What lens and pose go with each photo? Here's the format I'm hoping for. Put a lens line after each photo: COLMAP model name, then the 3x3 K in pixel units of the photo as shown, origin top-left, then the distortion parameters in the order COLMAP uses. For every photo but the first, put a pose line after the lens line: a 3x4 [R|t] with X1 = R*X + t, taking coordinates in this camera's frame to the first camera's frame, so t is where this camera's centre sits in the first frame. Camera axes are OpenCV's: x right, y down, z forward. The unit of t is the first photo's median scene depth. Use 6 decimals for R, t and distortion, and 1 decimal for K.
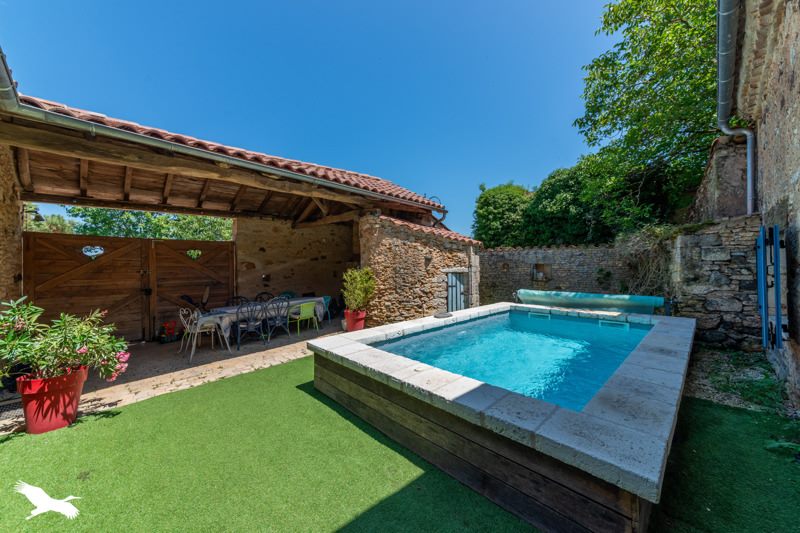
lens RADIAL K [[293.9, 0, 401.0], [0, 293.9, 265.7], [0, 0, 1]] dist [0.000369, 0.000016]
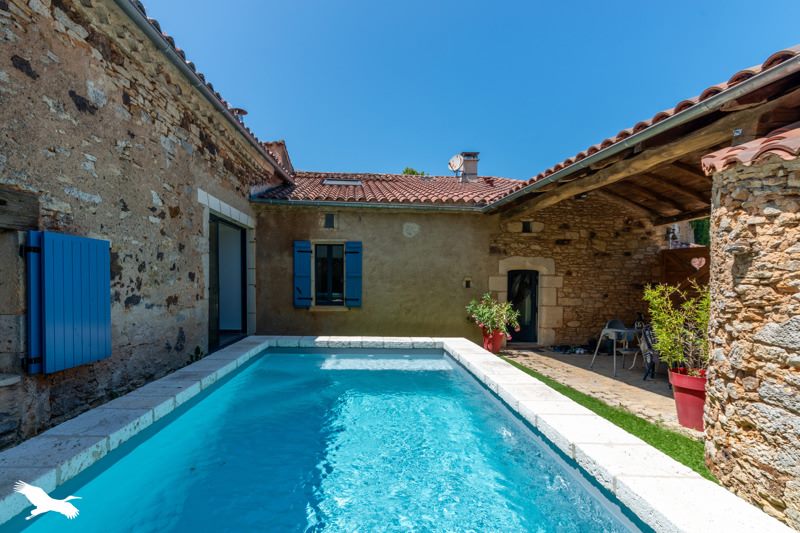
lens RADIAL K [[345.9, 0, 400.6], [0, 345.9, 273.4], [0, 0, 1]] dist [-0.000379, -0.000021]
pose [[-0.613588, -0.005656, -0.789606, 0.562664], [0.004412, 0.999934, -0.010591, -0.002406], [0.789614, -0.009982, -0.613523, 0.943793]]
